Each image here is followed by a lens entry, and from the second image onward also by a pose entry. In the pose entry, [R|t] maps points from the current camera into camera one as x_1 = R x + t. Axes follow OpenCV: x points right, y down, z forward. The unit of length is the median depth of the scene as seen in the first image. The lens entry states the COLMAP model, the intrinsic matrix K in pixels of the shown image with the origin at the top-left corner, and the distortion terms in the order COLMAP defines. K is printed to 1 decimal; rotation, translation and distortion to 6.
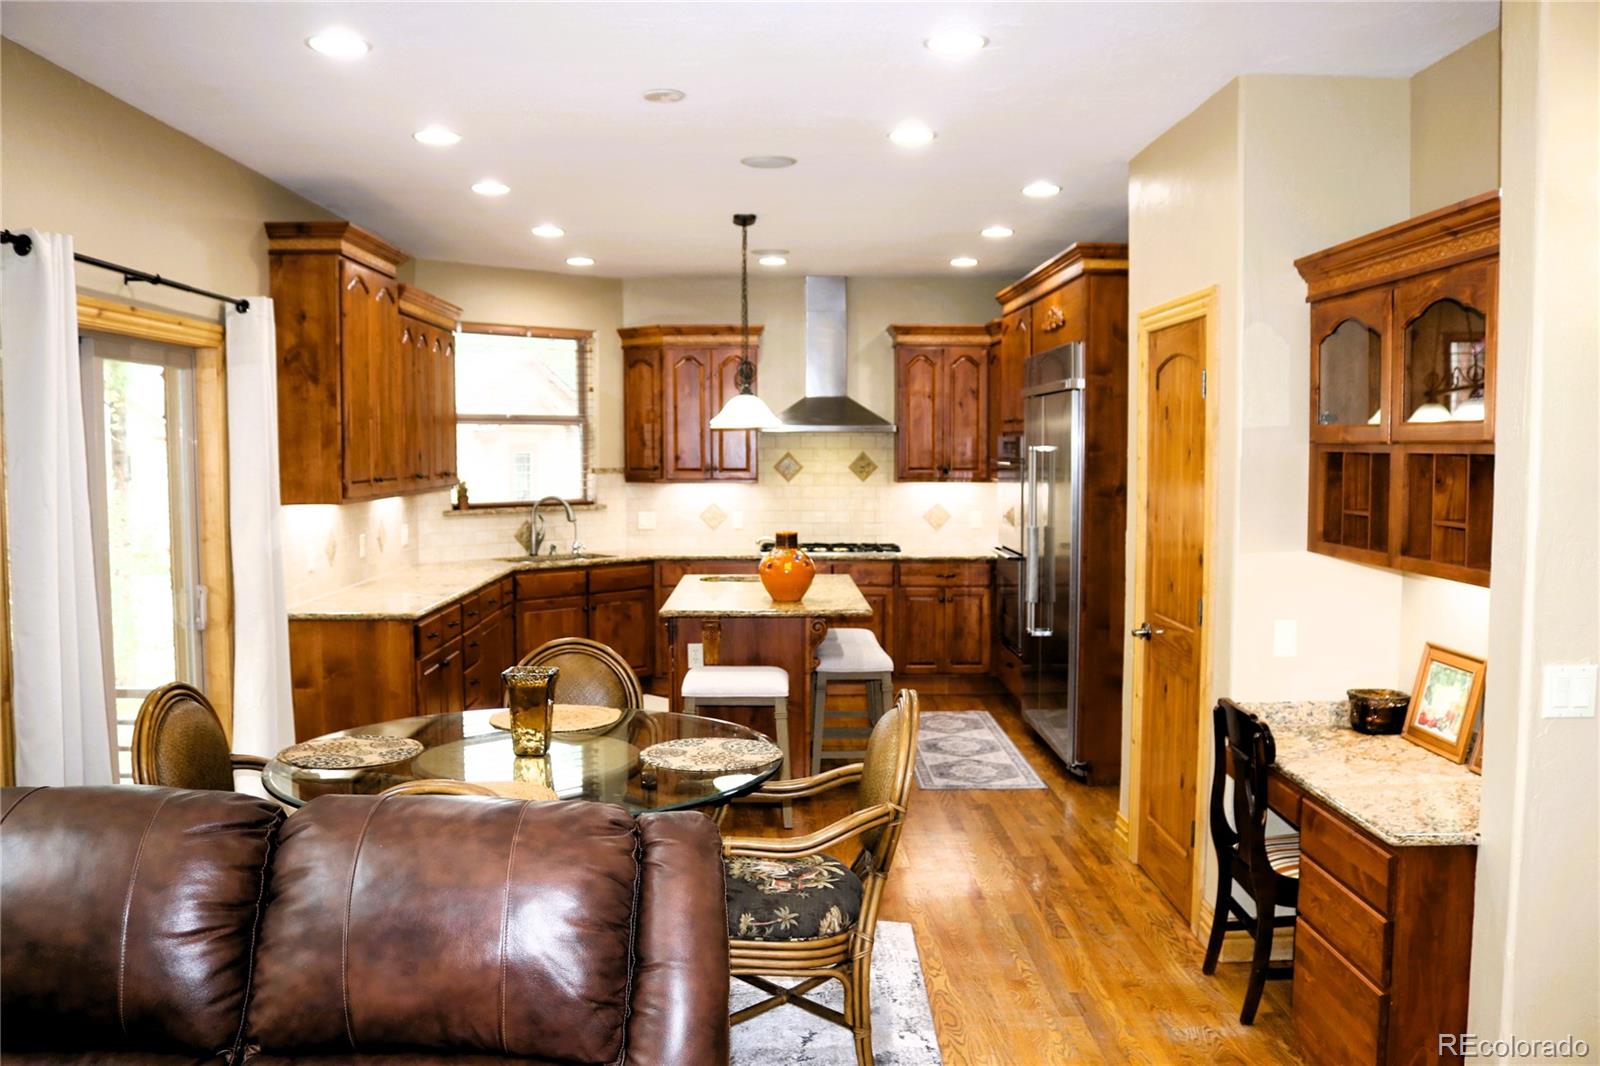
lens RADIAL K [[1325.5, 0, 798.4], [0, 1325.5, 531.2], [0, 0, 1]] dist [-0.137884, 0.076756]
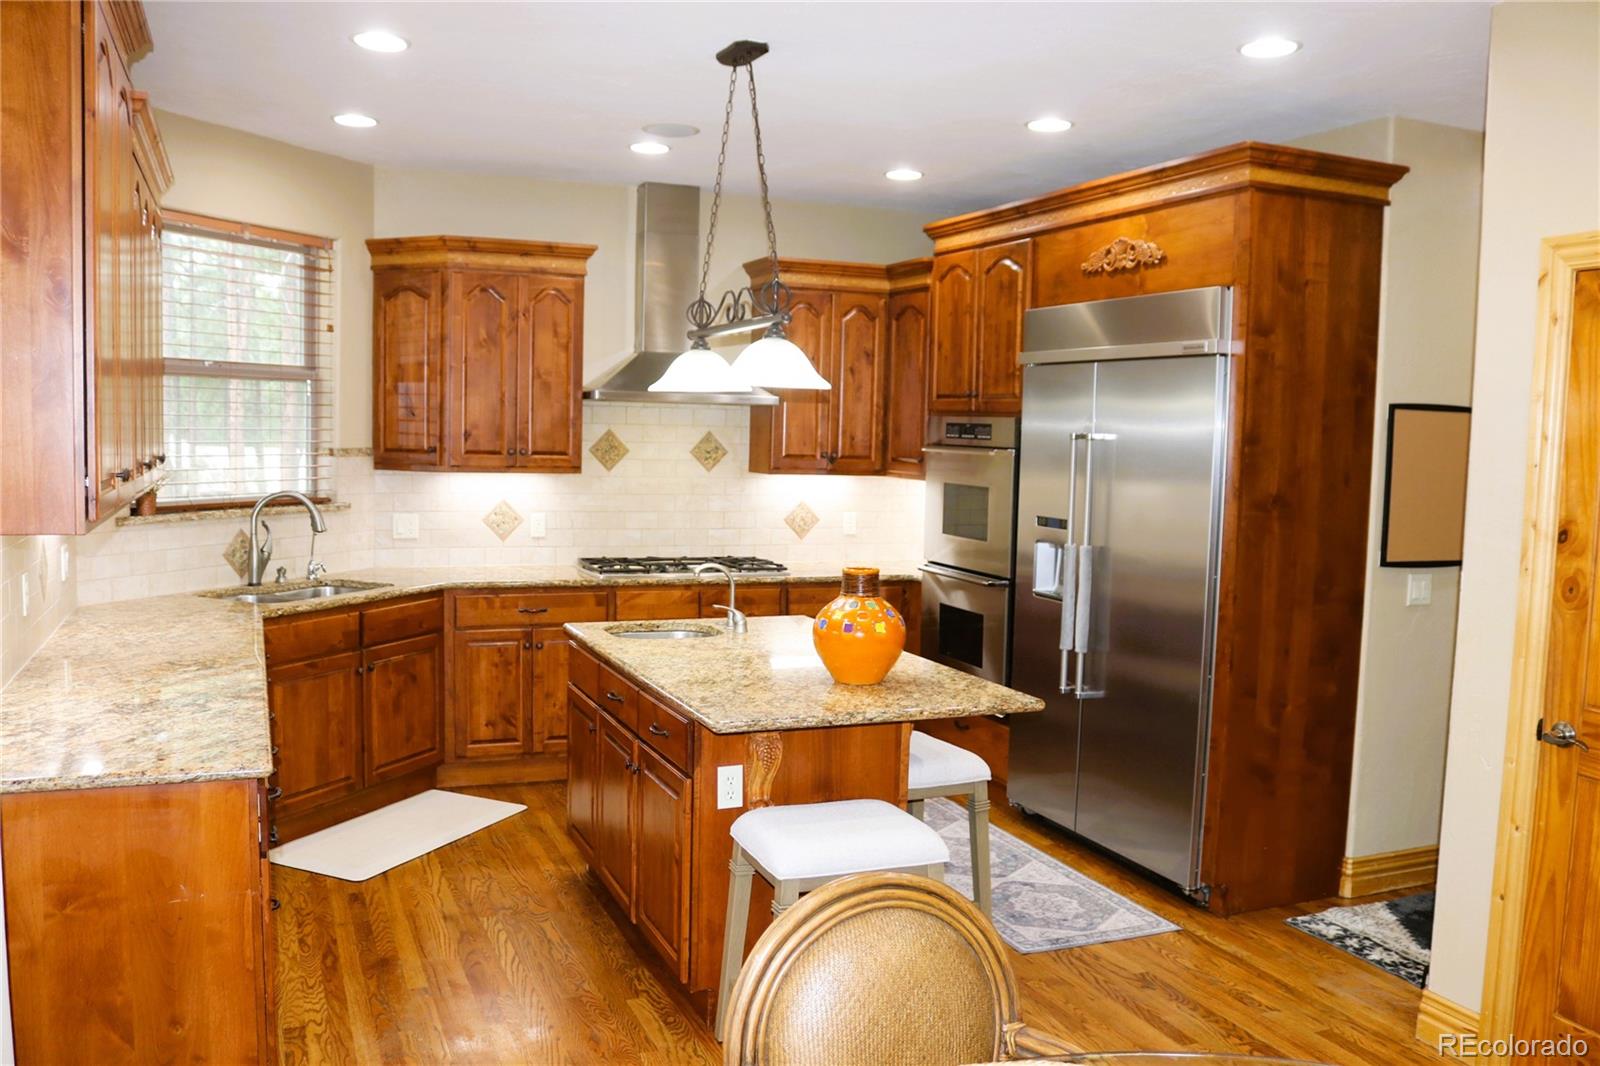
lens RADIAL K [[1325.5, 0, 788.6], [0, 1325.5, 530.2], [0, 0, 1]] dist [-0.137884, 0.076756]
pose [[0.933068, -0.003665, 0.359681, -0.196224], [-0.003137, 0.999827, 0.018325, -0.021373], [-0.359686, -0.018226, 0.932895, 0.344596]]
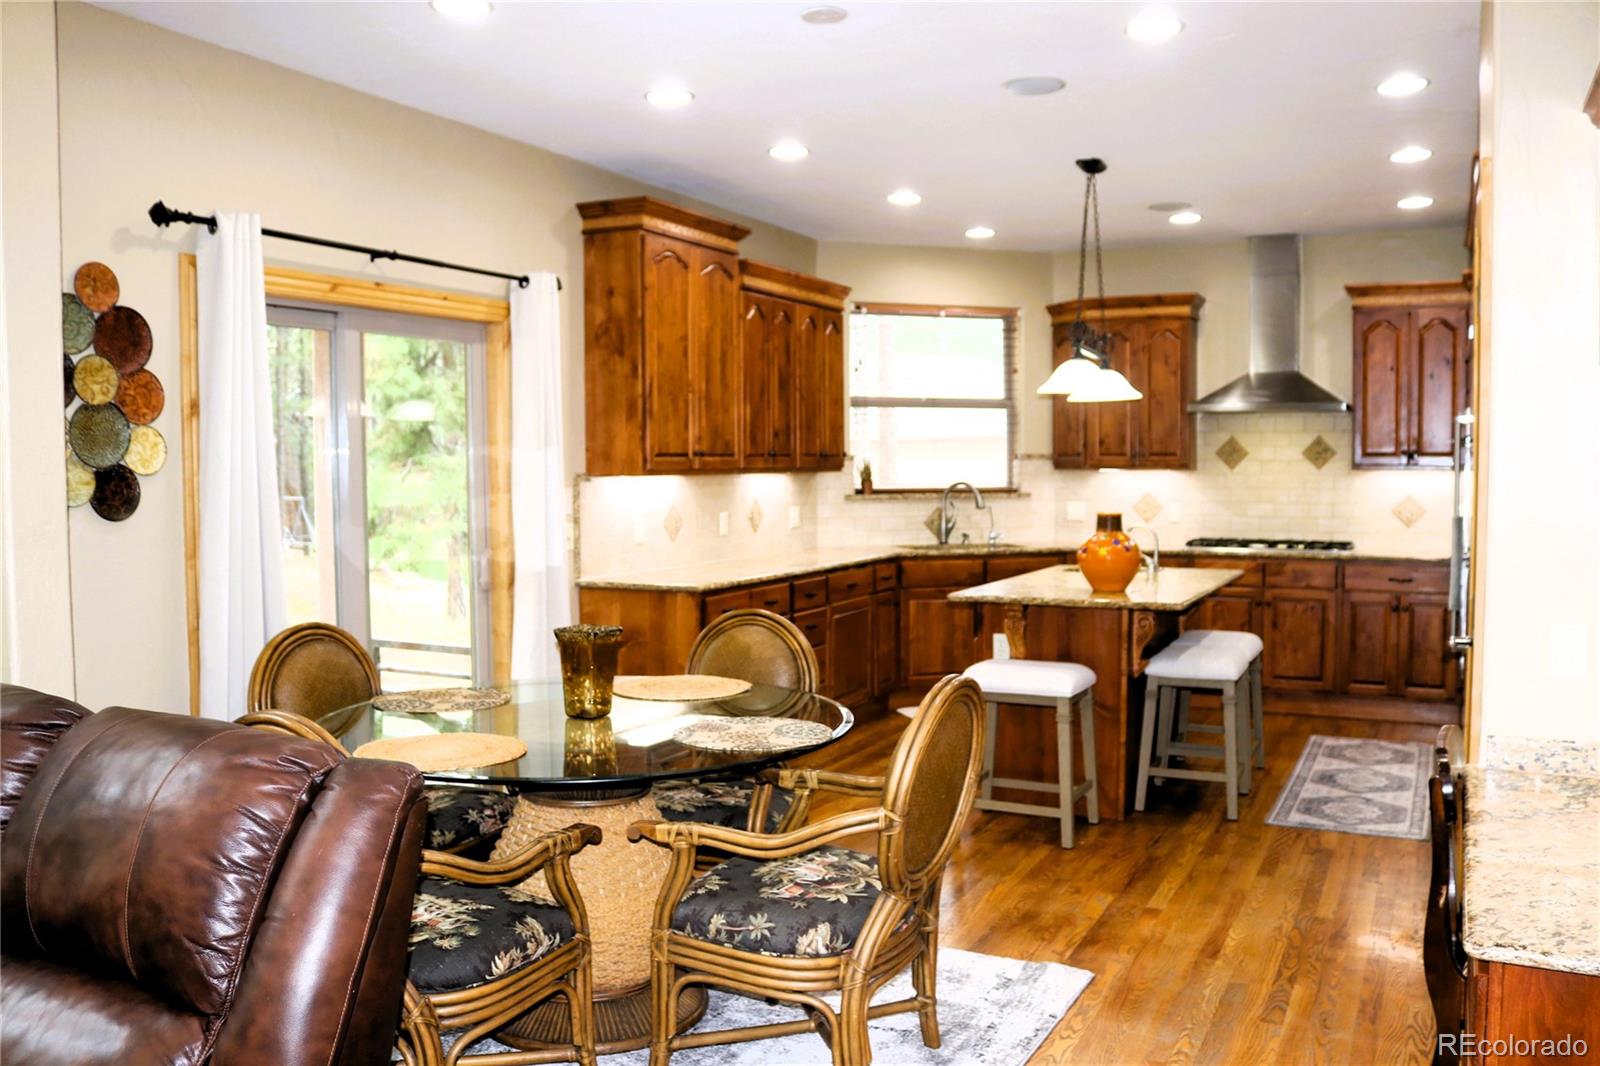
lens RADIAL K [[1325.5, 0, 798.3], [0, 1325.5, 540.0], [0, 0, 1]] dist [-0.137884, 0.076756]
pose [[0.883370, 0.023582, -0.468082, 0.166661], [-0.024944, 0.999683, 0.003290, 0.016112], [0.468012, 0.008769, 0.883679, 0.103815]]
